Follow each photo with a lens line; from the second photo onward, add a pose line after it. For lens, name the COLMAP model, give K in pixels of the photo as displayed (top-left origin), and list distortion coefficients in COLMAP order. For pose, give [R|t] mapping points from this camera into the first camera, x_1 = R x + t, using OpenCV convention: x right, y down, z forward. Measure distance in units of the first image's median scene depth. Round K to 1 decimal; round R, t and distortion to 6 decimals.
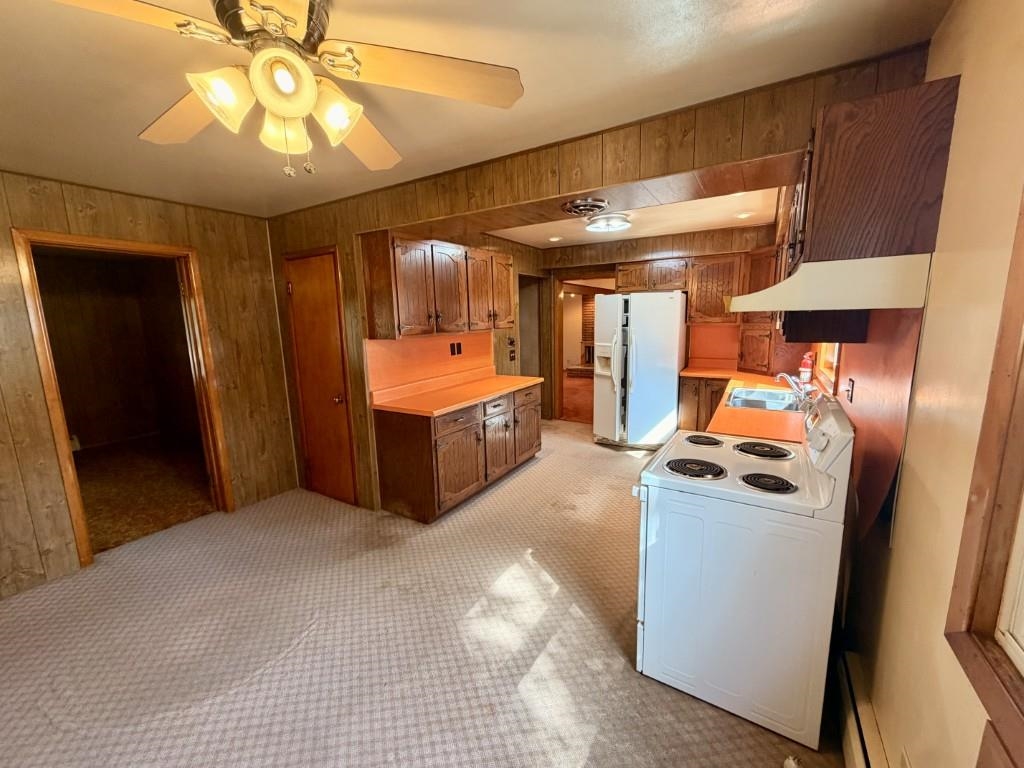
lens RADIAL K [[402.1, 0, 512.0], [0, 402.1, 384.0], [0, 0, 1]] dist [0.000927, -0.000007]
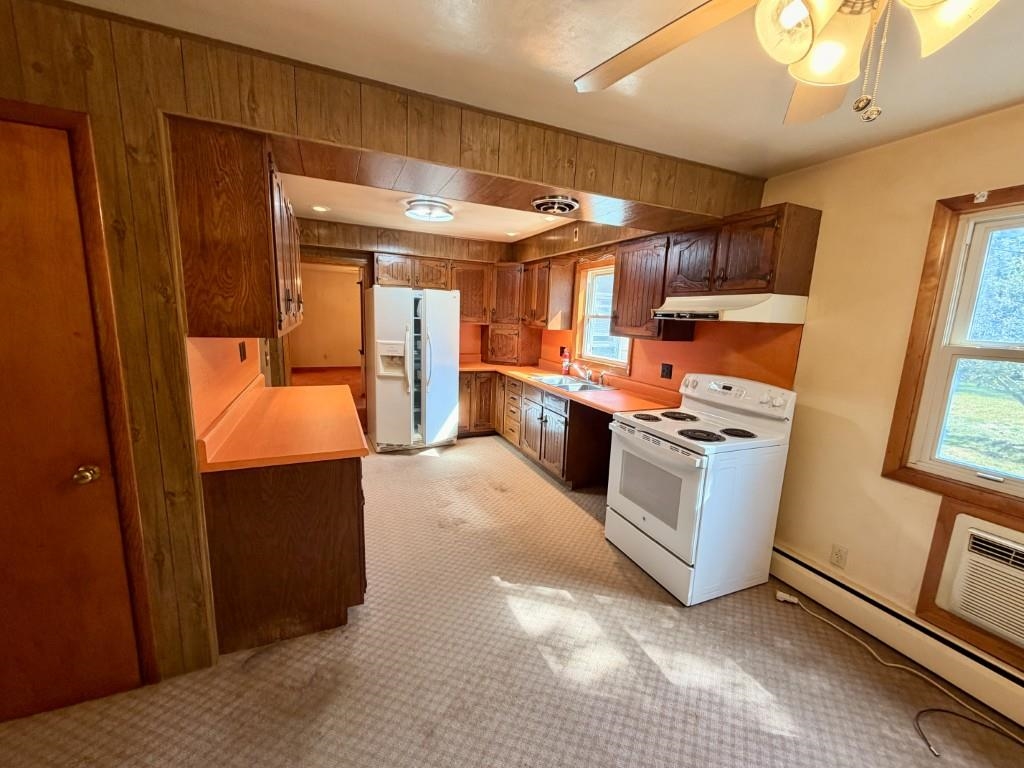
lens RADIAL K [[402.1, 0, 512.0], [0, 402.1, 384.0], [0, 0, 1]] dist [0.000927, -0.000007]
pose [[0.581570, -0.090776, 0.808415, -0.585656], [0.081933, 0.995238, 0.052812, -0.050485], [-0.809360, 0.035522, 0.586238, 0.424820]]
